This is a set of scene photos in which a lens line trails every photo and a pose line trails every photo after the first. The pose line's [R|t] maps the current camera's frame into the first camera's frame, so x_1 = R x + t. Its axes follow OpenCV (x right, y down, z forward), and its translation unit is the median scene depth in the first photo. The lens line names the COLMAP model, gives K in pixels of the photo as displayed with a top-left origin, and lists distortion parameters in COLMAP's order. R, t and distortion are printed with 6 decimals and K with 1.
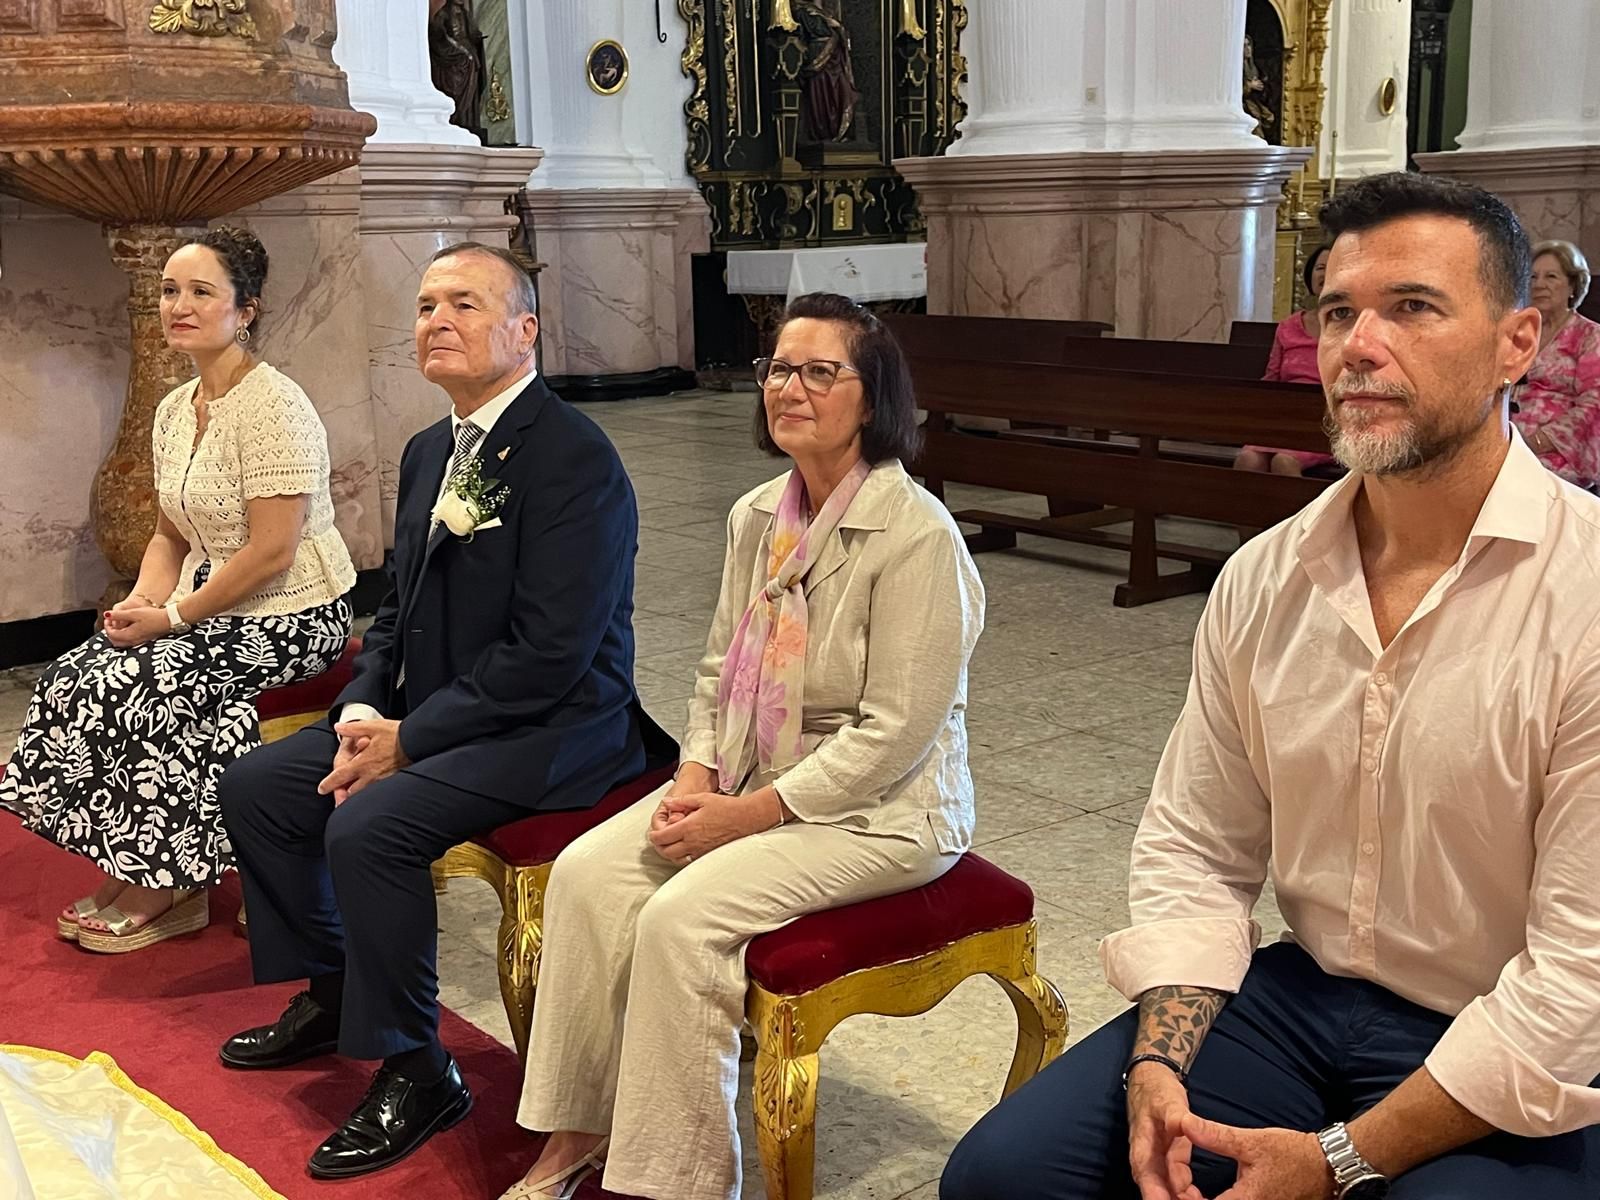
lens RADIAL K [[1890.3, 0, 833.6], [0, 1890.3, 590.4], [0, 0, 1]] dist [0.025074, 0.000000]
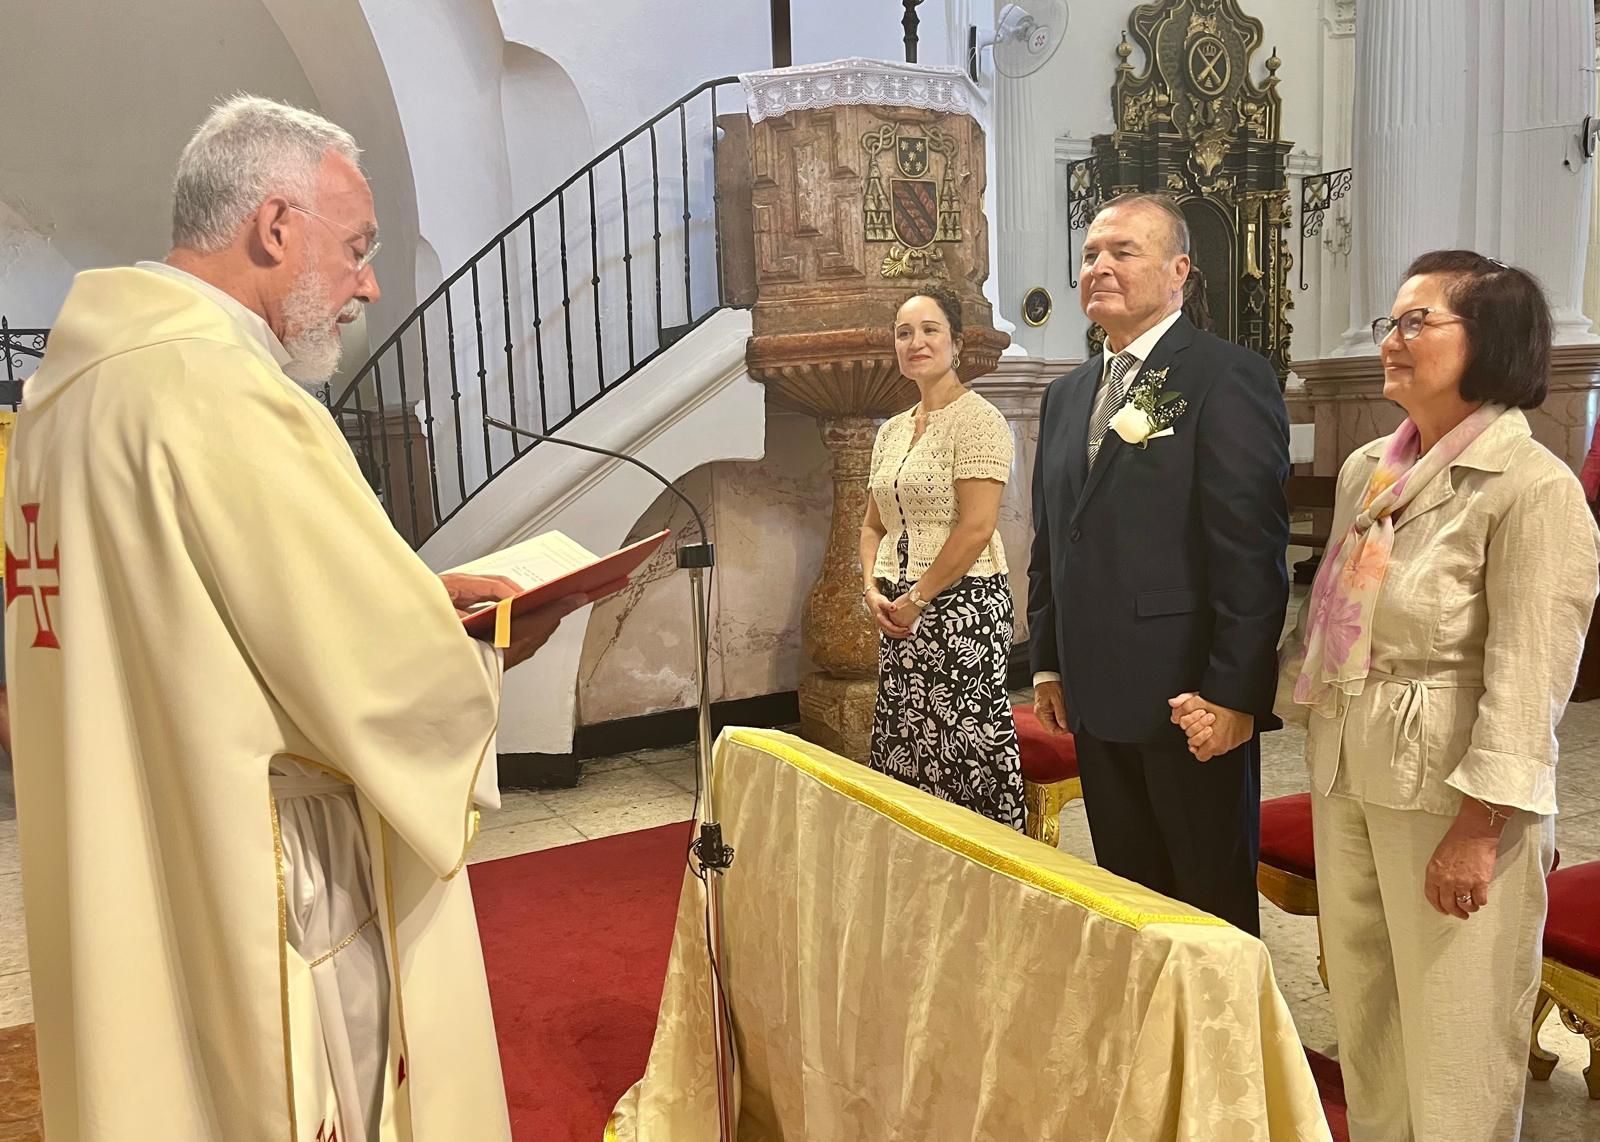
lens RADIAL K [[1317.3, 0, 829.0], [0, 1317.3, 629.8], [0, 0, 1]] dist [0.033629, -0.037323]
pose [[0.984992, 0.004732, -0.172535, -0.229835], [-0.011321, 0.999243, -0.037223, -0.000606], [0.172228, 0.038617, 0.984300, 0.055325]]
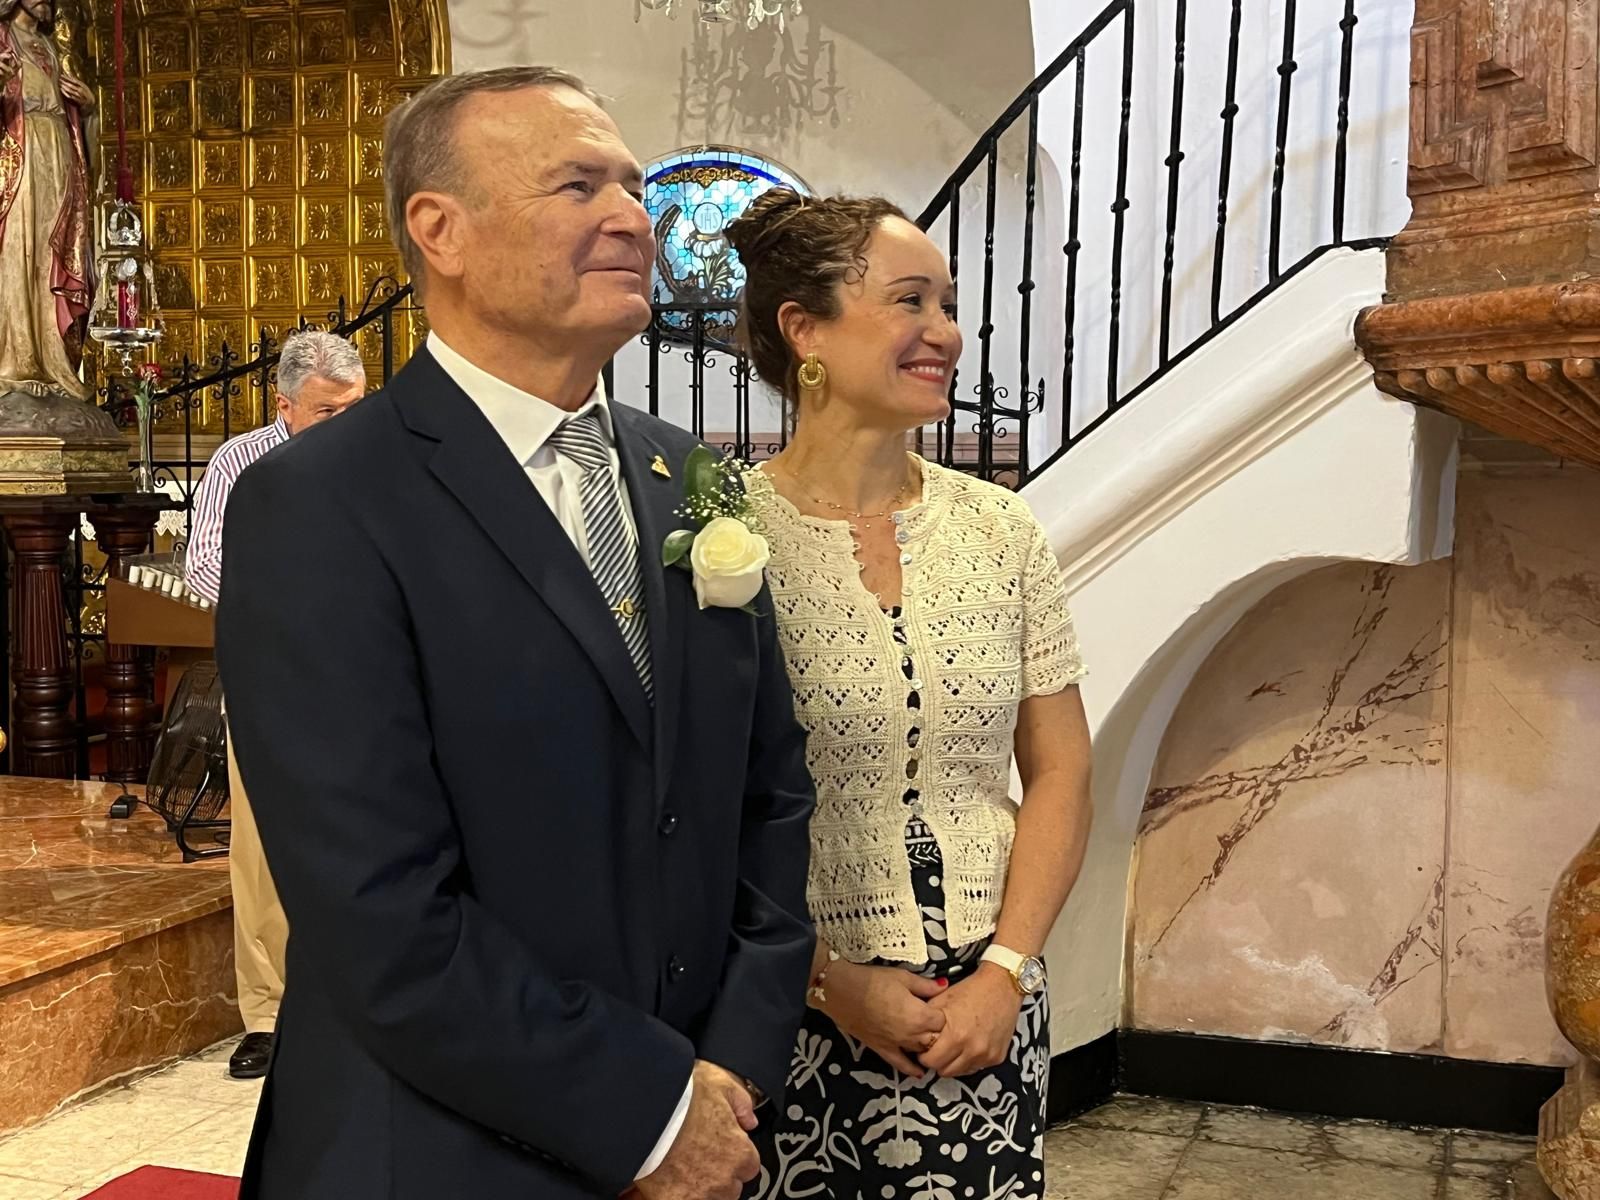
lens RADIAL K [[2140.3, 0, 773.2], [0, 2140.3, 612.8], [0, 0, 1]] dist [0.101975, 0.000000]
pose [[0.517314, 0.089450, -0.851108, 0.091555], [-0.190846, 0.981536, -0.012841, -0.097179], [0.834245, 0.169073, 0.524834, 0.442345]]
